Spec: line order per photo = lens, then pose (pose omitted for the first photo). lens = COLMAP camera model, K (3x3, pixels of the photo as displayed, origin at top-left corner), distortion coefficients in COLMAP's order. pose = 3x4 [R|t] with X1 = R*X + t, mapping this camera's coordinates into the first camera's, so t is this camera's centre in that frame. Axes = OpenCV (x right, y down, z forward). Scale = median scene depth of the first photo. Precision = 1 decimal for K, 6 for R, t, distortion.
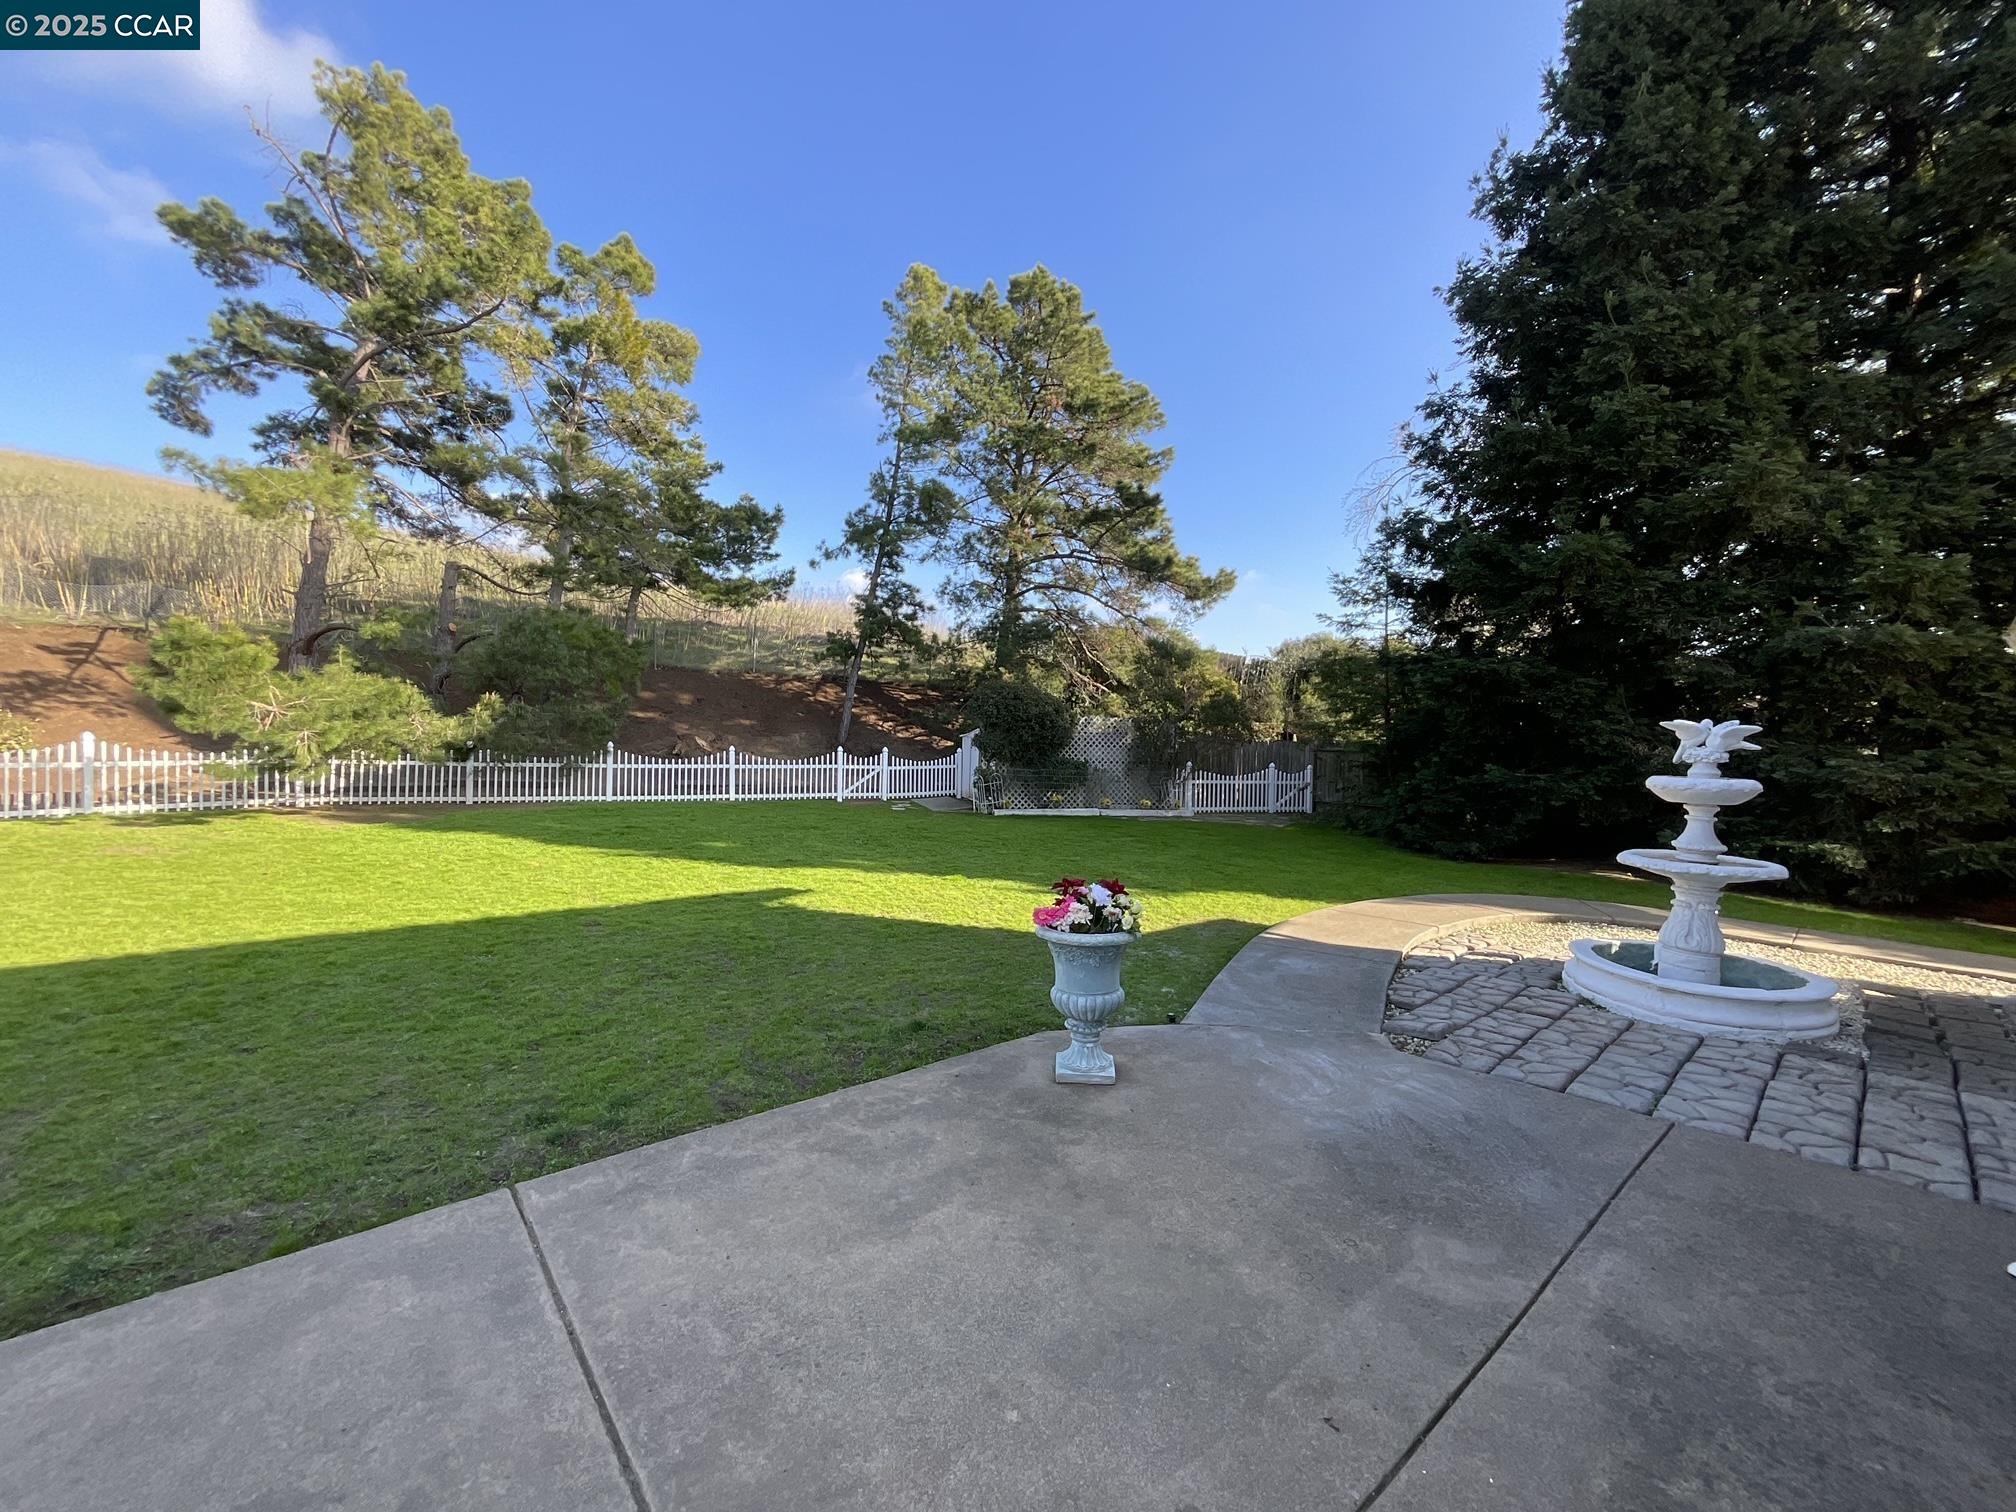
lens RADIAL K [[825.4, 0, 1005.0], [0, 825.4, 745.4], [0, 0, 1]] dist [0.000485, -0.001496]
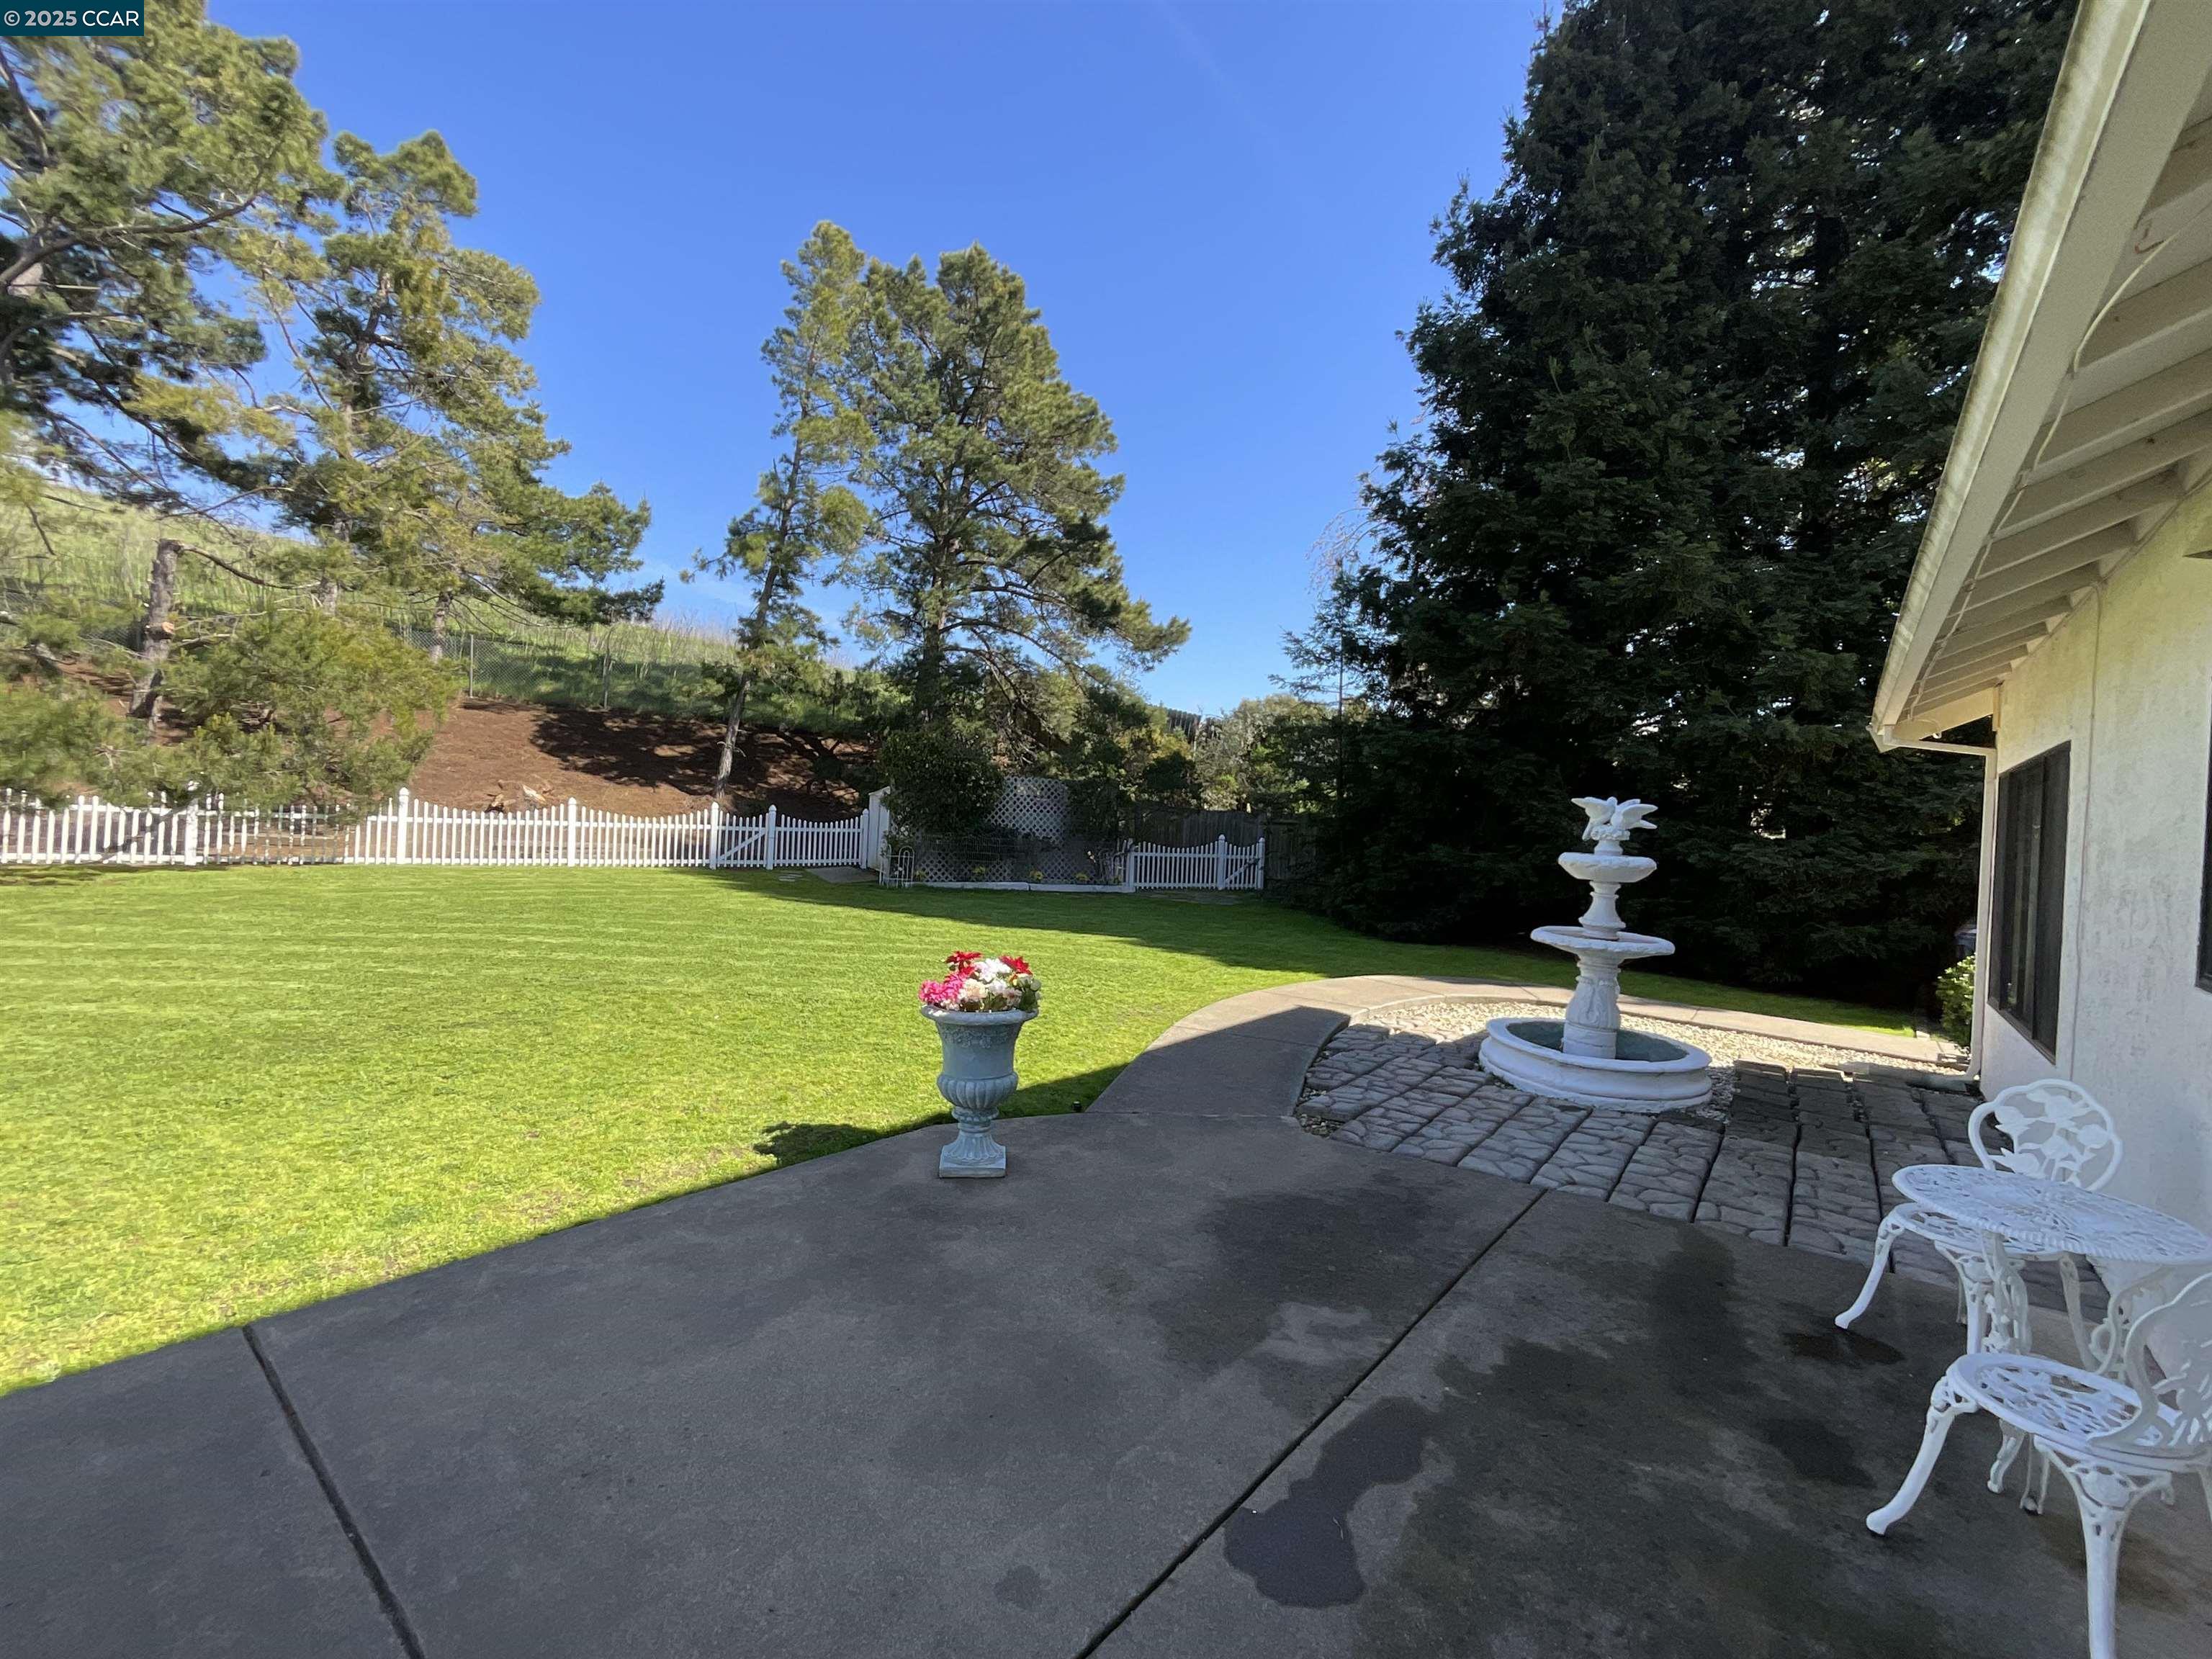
lens RADIAL K [[958.0, 0, 1108.5], [0, 958.0, 822.6], [0, 0, 1]] dist [0.003923, -0.002355]
pose [[0.982159, 0.024136, 0.186499, 0.010416], [-0.026413, 0.999604, 0.009732, 0.001242], [-0.186191, -0.014484, 0.982407, -0.016803]]
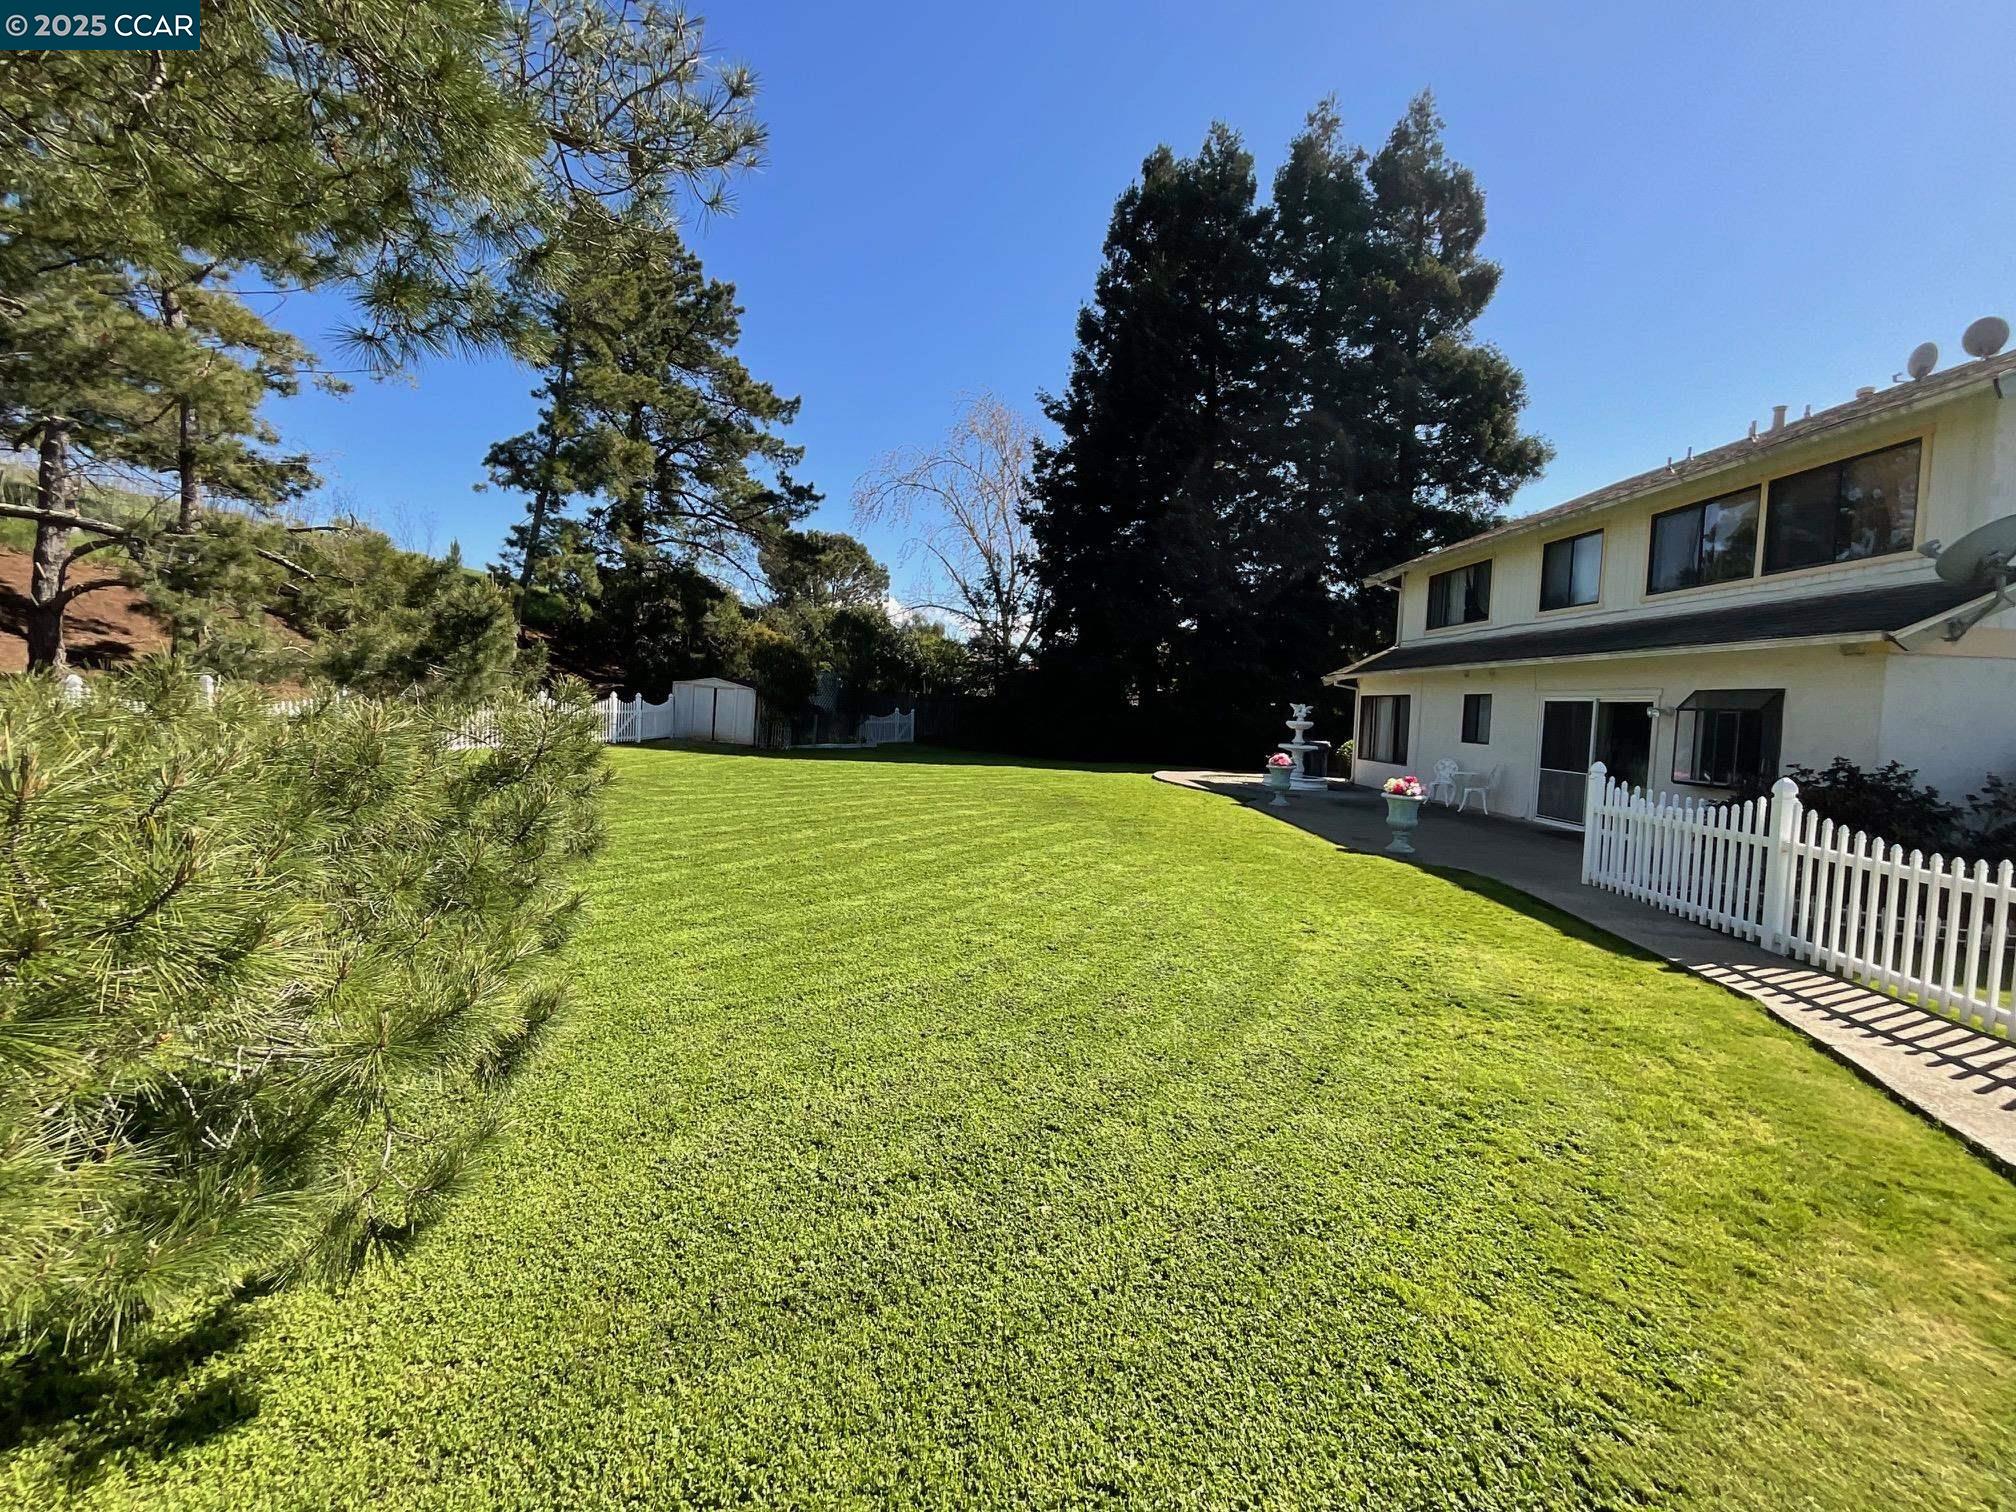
lens RADIAL K [[874.4, 0, 1007.8], [0, 874.4, 757.3], [0, 0, 1]] dist [0.002032, 0.000691]
pose [[0.652004, -0.043163, 0.756986, -1.114395], [-0.025894, 0.996528, 0.079124, -0.028244], [-0.757773, -0.071191, 0.648623, -0.181842]]
